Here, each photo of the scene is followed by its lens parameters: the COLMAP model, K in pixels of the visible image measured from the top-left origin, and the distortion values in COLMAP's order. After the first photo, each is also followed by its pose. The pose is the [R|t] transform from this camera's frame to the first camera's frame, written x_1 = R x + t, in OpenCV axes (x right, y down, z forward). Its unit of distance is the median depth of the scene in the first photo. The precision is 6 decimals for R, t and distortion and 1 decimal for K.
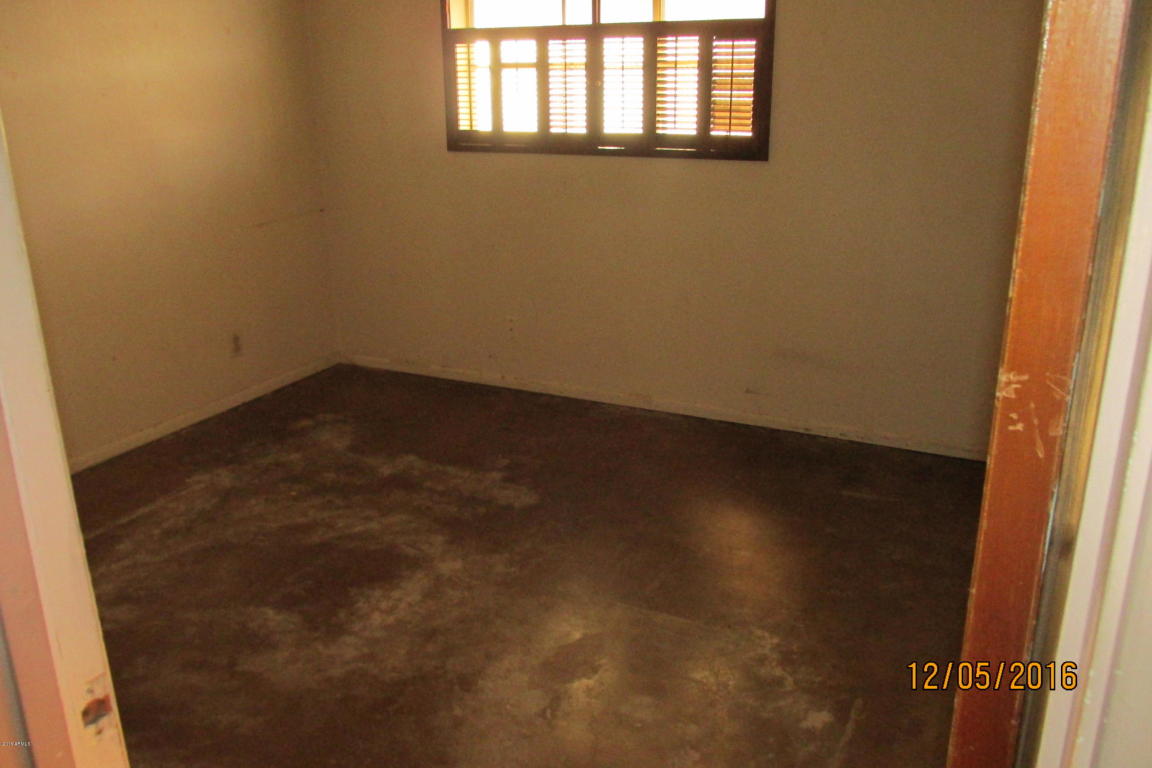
lens RADIAL K [[968.6, 0, 576.0], [0, 968.6, 384.0], [0, 0, 1]] dist [-0.012354, -0.003578]
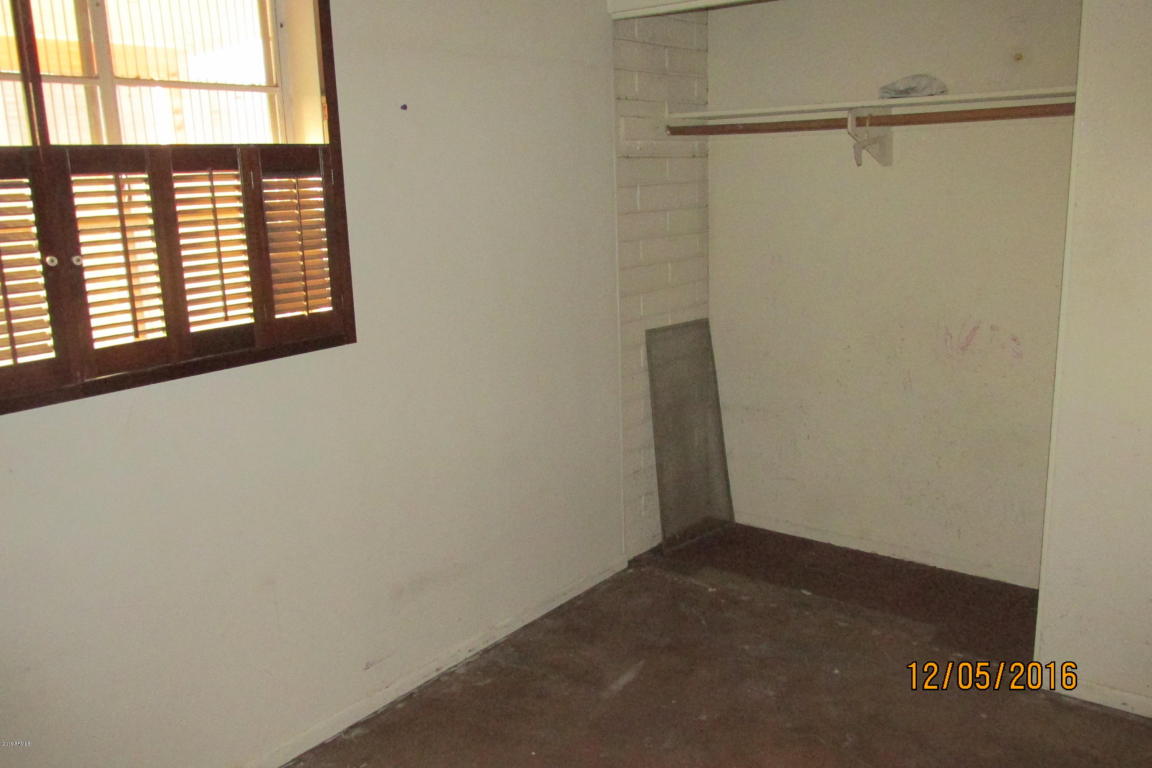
lens RADIAL K [[968.6, 0, 576.0], [0, 968.6, 384.0], [0, 0, 1]] dist [-0.012354, -0.003578]
pose [[0.188326, -0.202585, 0.960985, -0.445193], [0.336784, 0.932484, 0.130576, -0.235391], [-0.922556, 0.299054, 0.243838, 0.678068]]
